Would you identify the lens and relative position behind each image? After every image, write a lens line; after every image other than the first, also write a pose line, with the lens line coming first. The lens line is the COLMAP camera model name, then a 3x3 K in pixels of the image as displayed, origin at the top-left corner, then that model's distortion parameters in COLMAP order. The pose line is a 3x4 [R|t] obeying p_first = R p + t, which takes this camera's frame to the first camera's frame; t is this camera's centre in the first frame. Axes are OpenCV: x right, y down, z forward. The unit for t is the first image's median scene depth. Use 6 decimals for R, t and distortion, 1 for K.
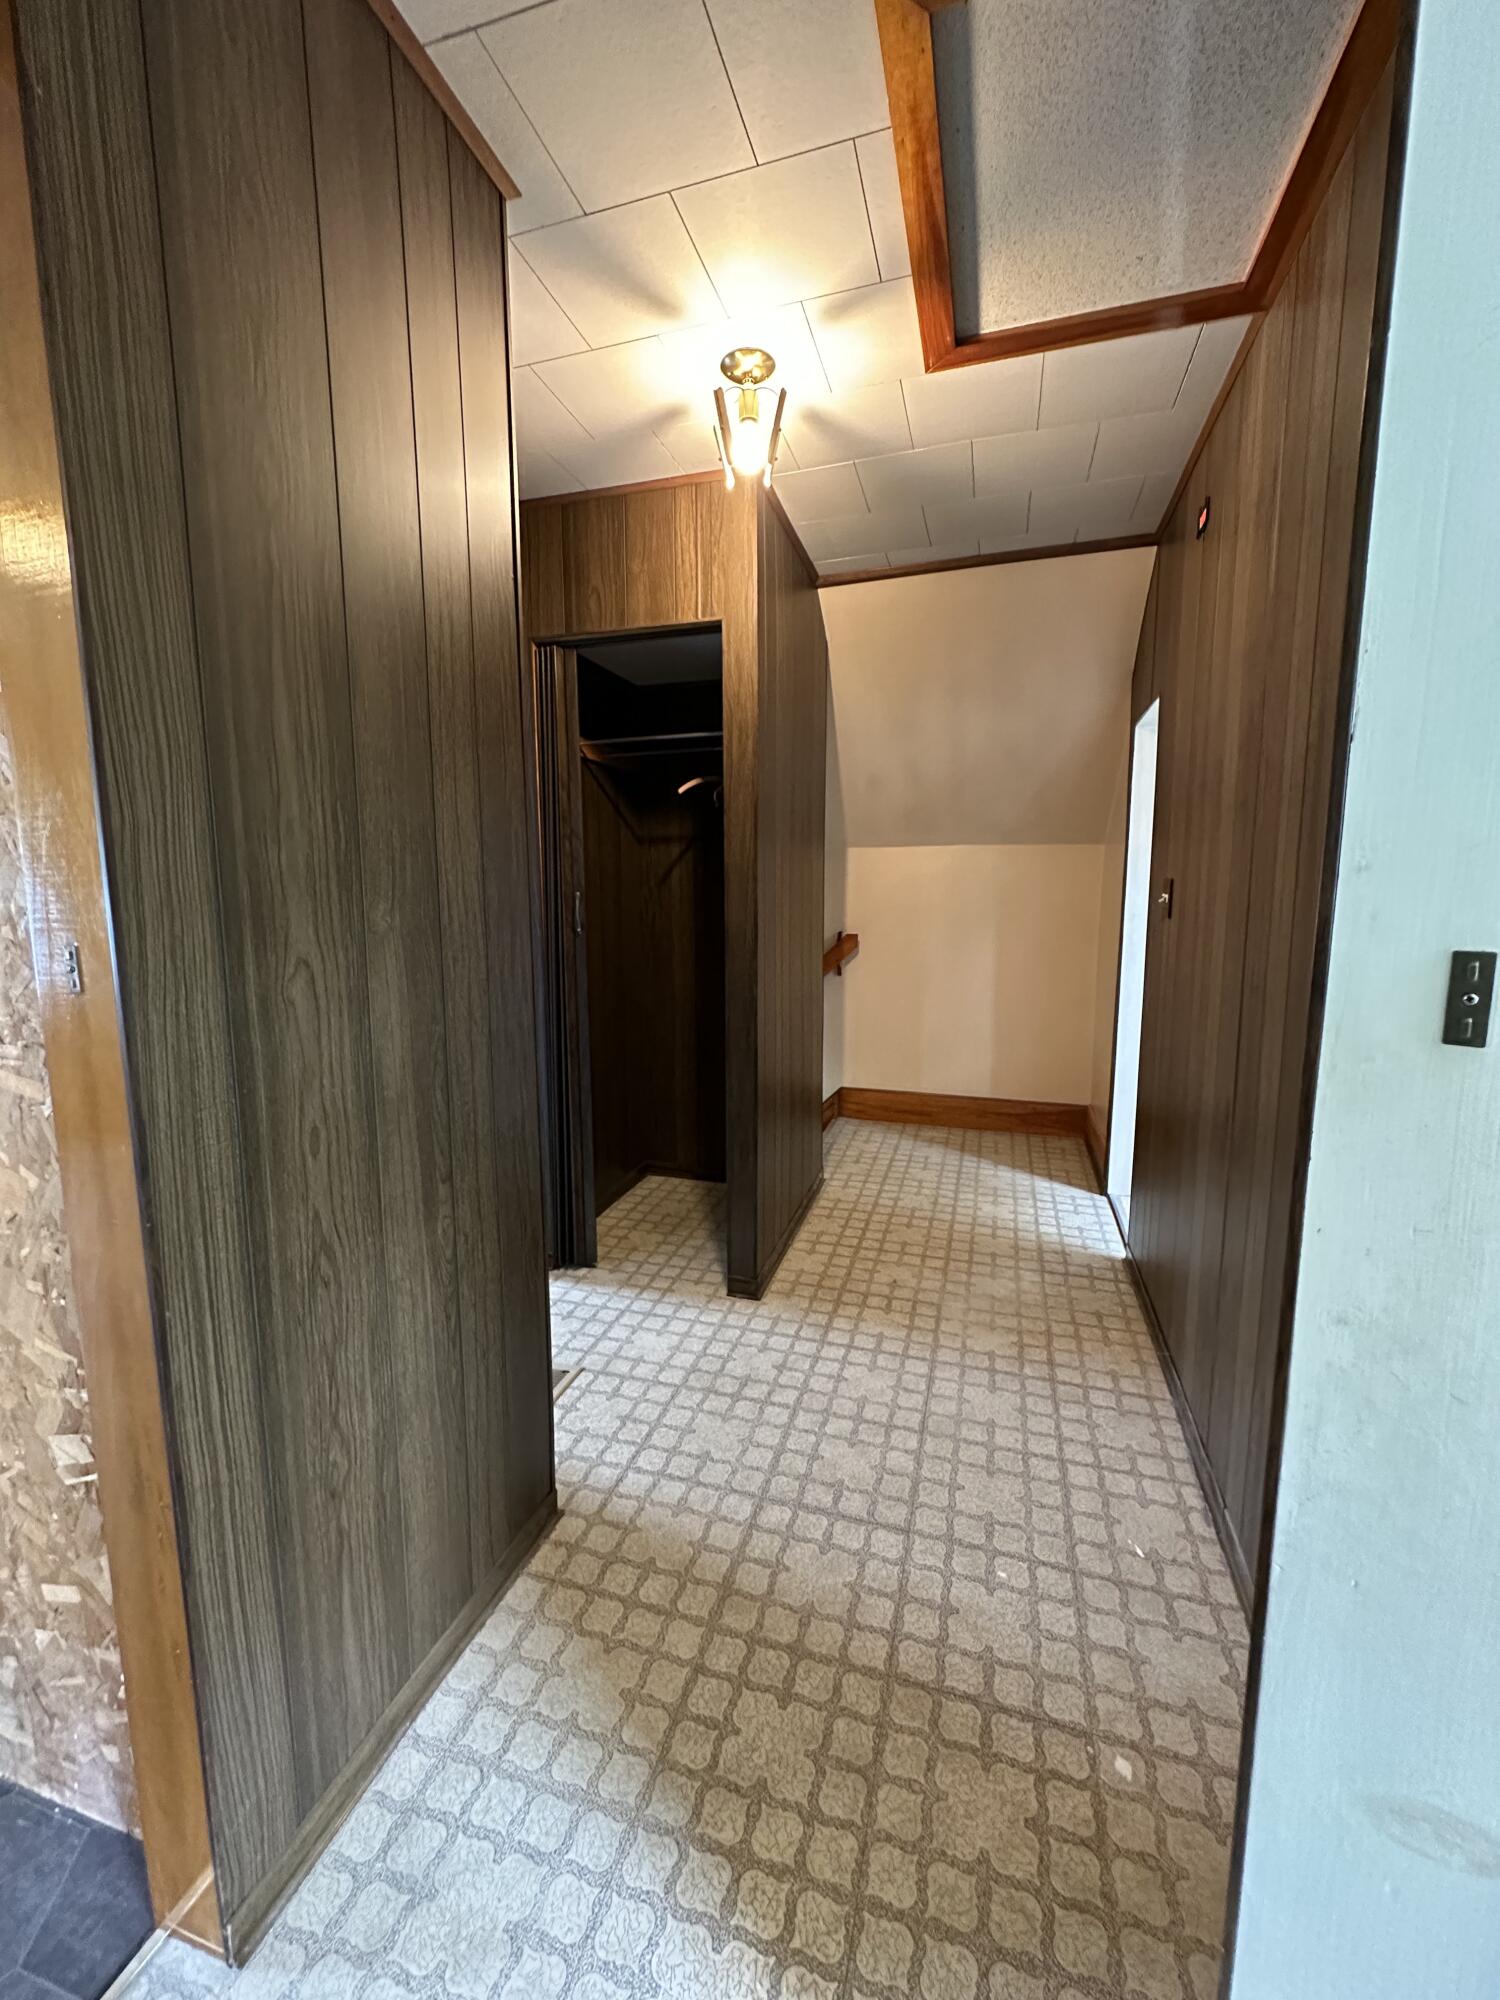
lens RADIAL K [[801.0, 0, 747.9], [0, 801.0, 993.3], [0, 0, 1]] dist [-0.000916, 0.000014]
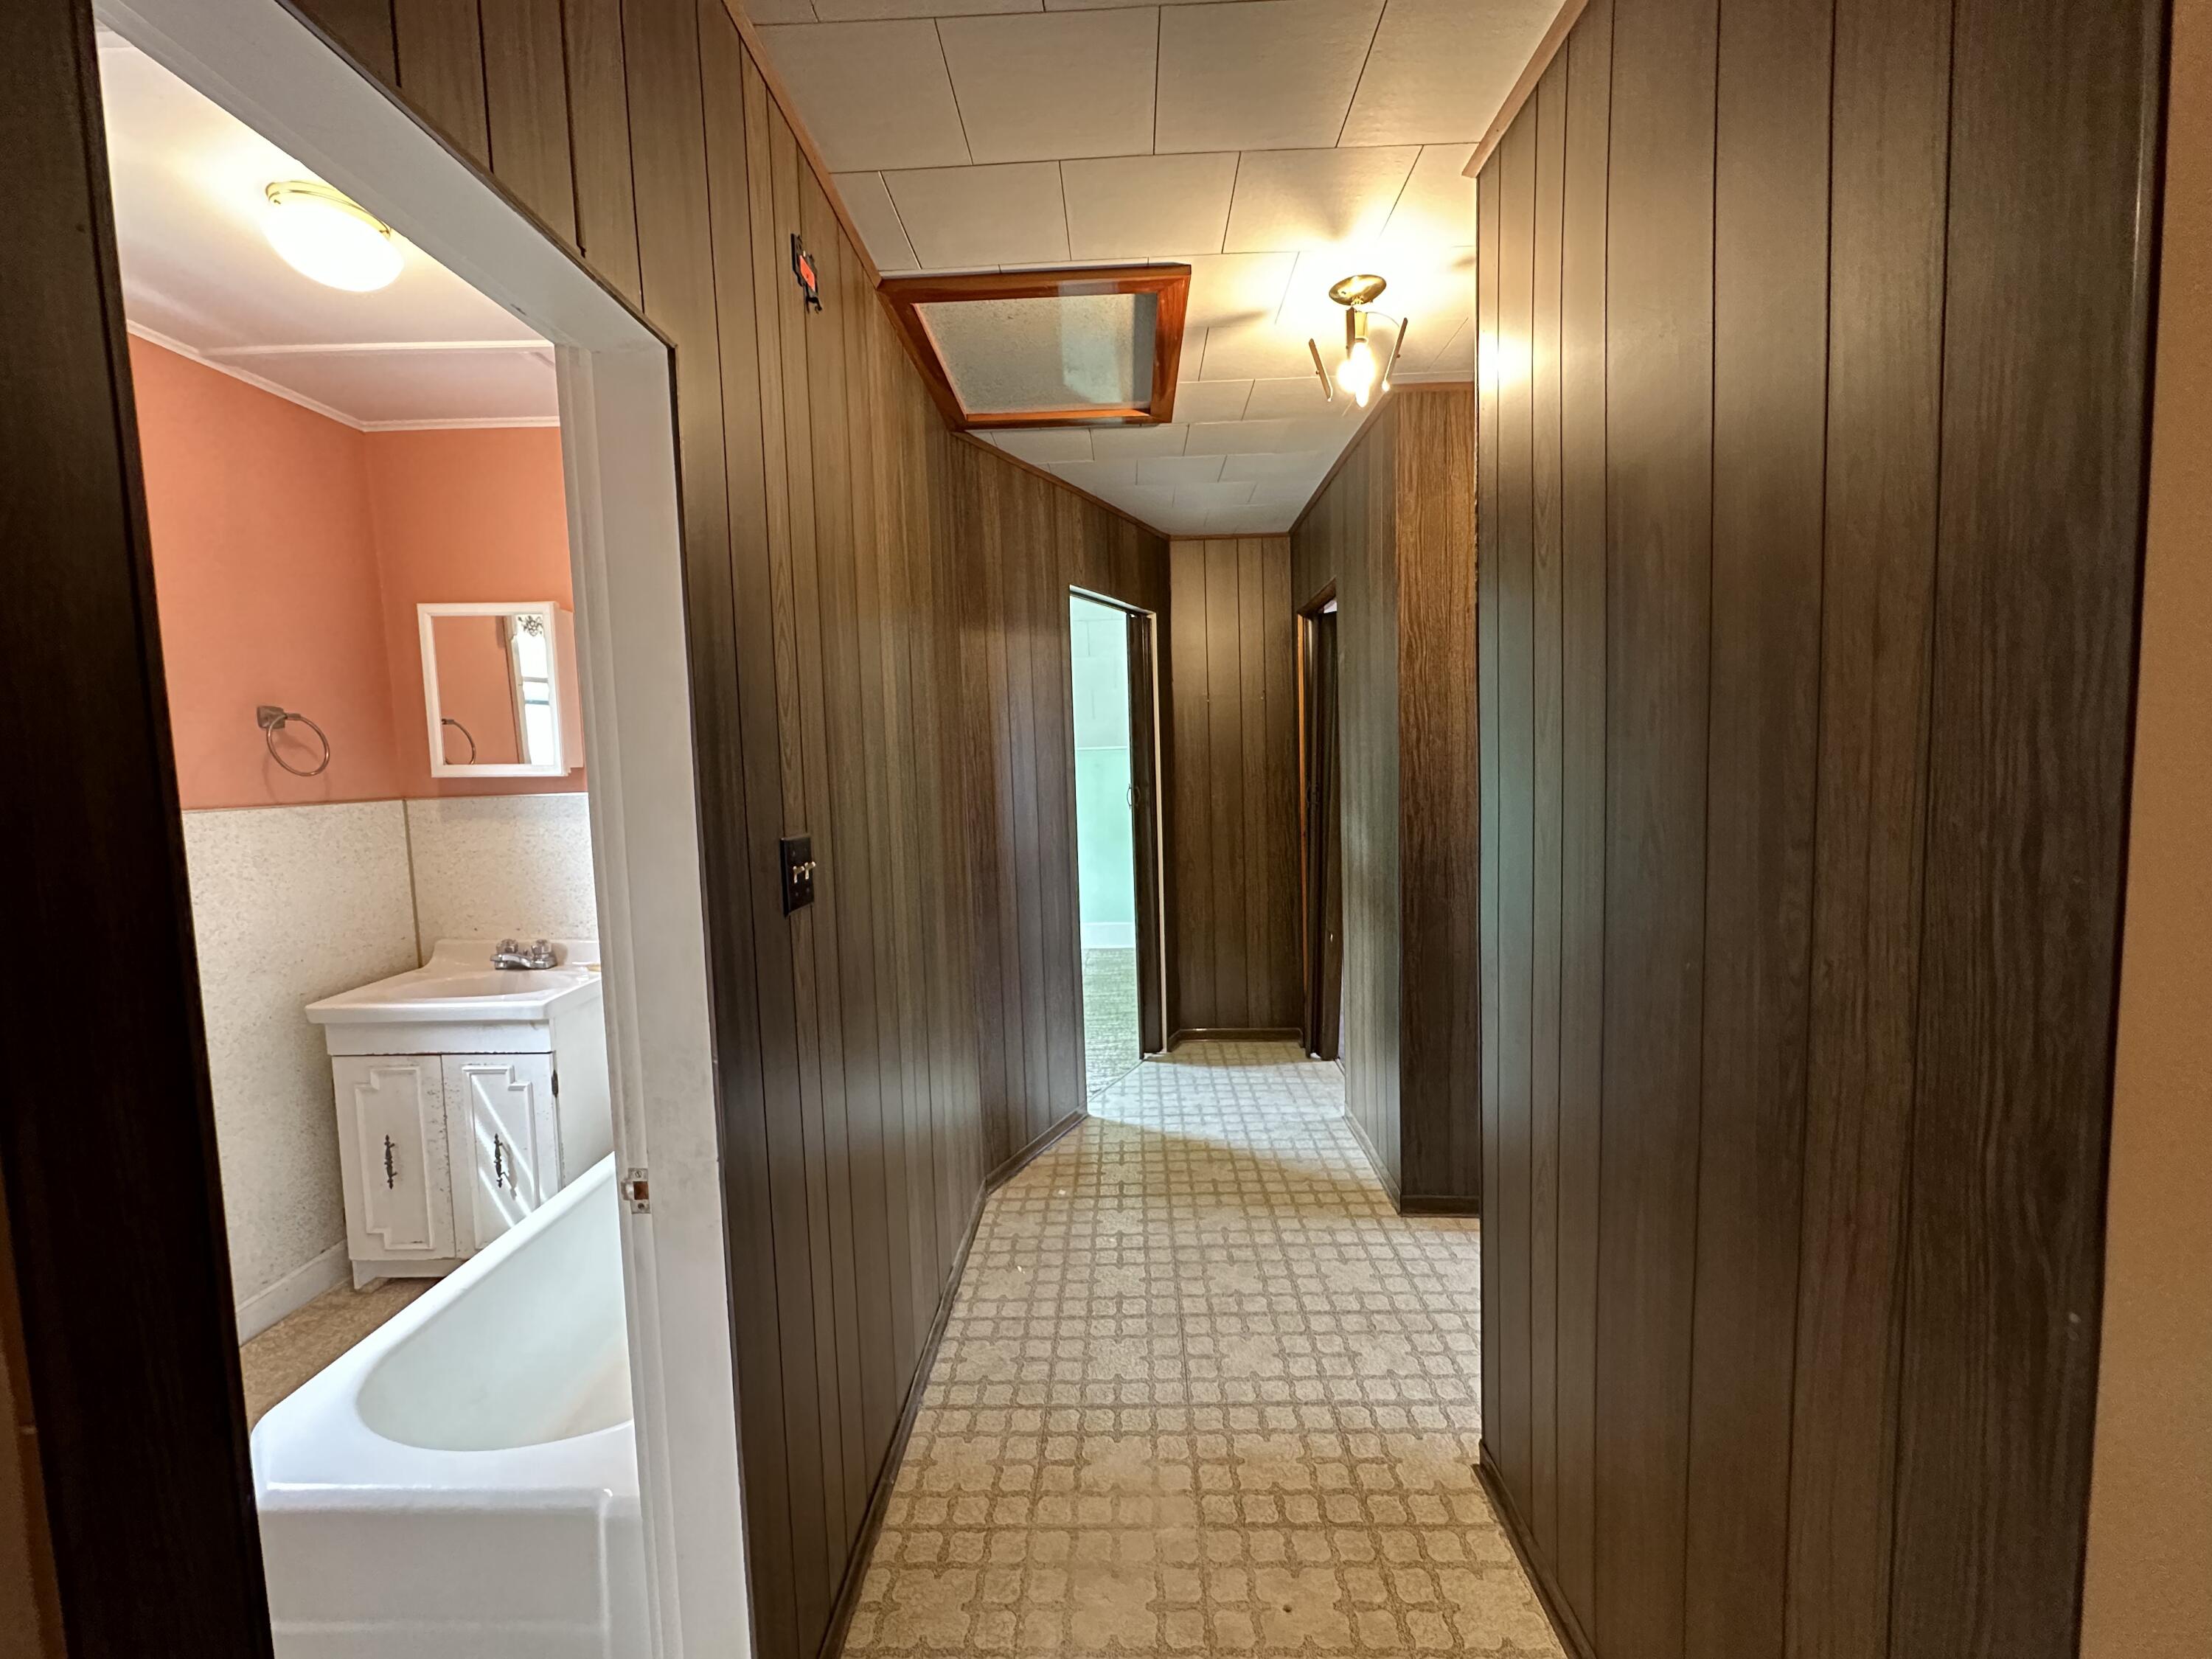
lens RADIAL K [[885.9, 0, 1108.5], [0, 885.9, 829.5], [0, 0, 1]] dist [-0.000916, 0.000014]
pose [[-0.960858, 0.053217, -0.271881, 0.630332], [-0.002632, 0.979579, 0.201041, -0.337238], [0.277028, 0.193888, -0.941097, 2.069541]]
